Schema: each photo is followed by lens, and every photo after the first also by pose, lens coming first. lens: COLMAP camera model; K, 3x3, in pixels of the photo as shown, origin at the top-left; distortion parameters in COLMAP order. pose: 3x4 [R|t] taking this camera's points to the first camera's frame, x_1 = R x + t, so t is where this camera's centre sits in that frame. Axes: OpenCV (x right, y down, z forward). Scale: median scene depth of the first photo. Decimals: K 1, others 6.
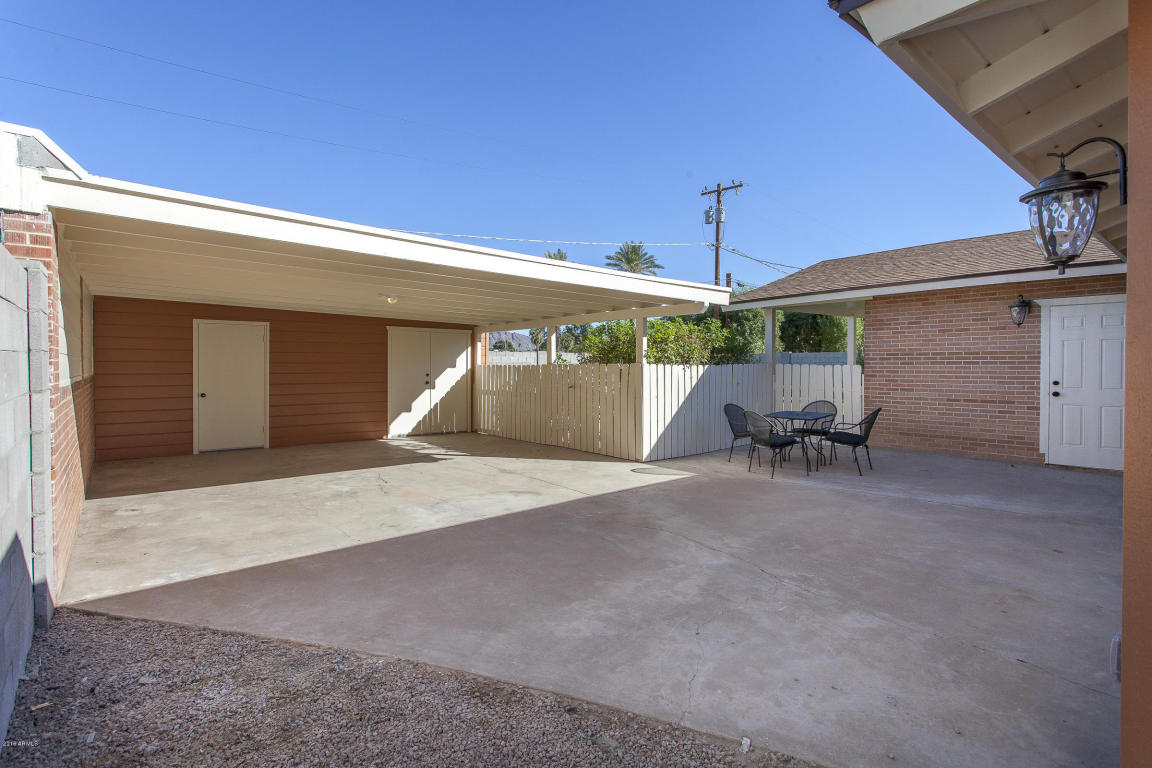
lens RADIAL K [[563.6, 0, 580.1], [0, 563.6, 363.4], [0, 0, 1]] dist [-0.000087, 0.000808]
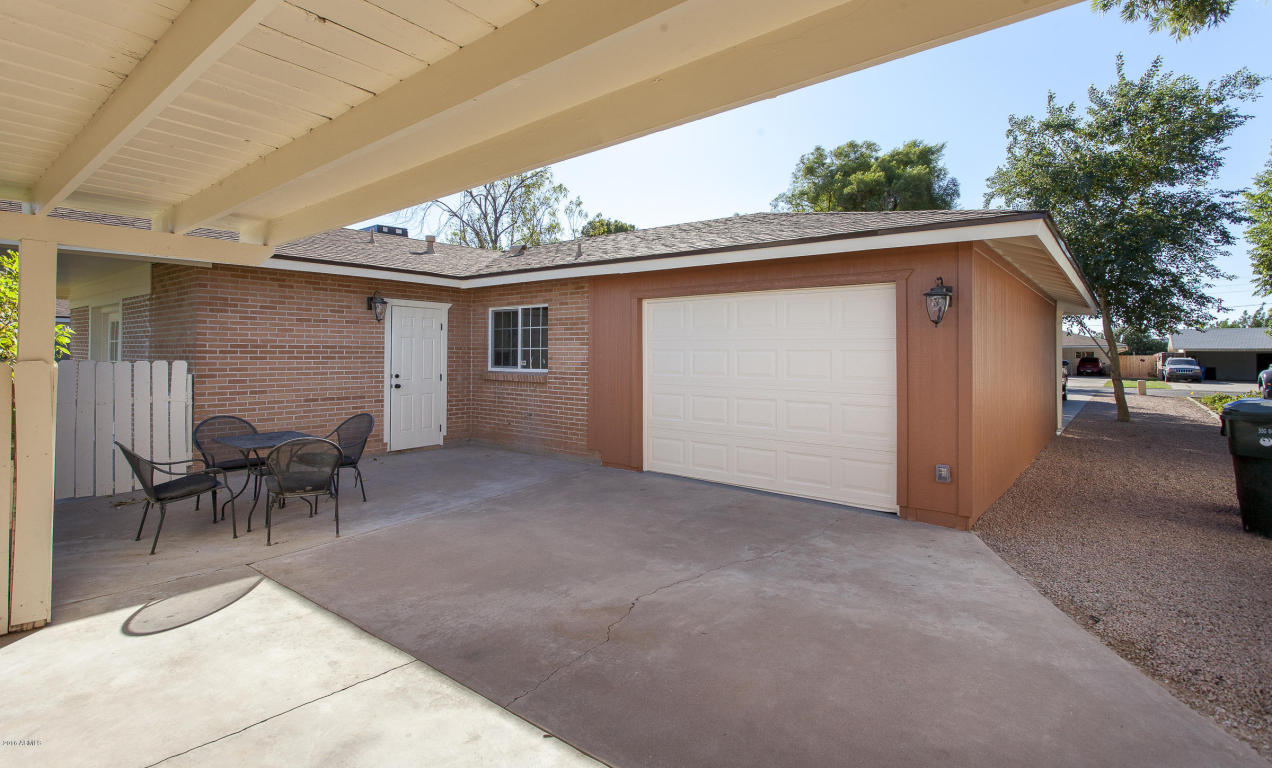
lens RADIAL K [[613.9, 0, 630.9], [0, 613.9, 350.8], [0, 0, 1]] dist [-0.000196, 0.000522]
pose [[-0.193710, 0.005502, 0.981043, -0.387820], [-0.005953, 0.999959, -0.006784, -0.008553], [-0.981041, -0.007154, -0.193669, 0.730500]]
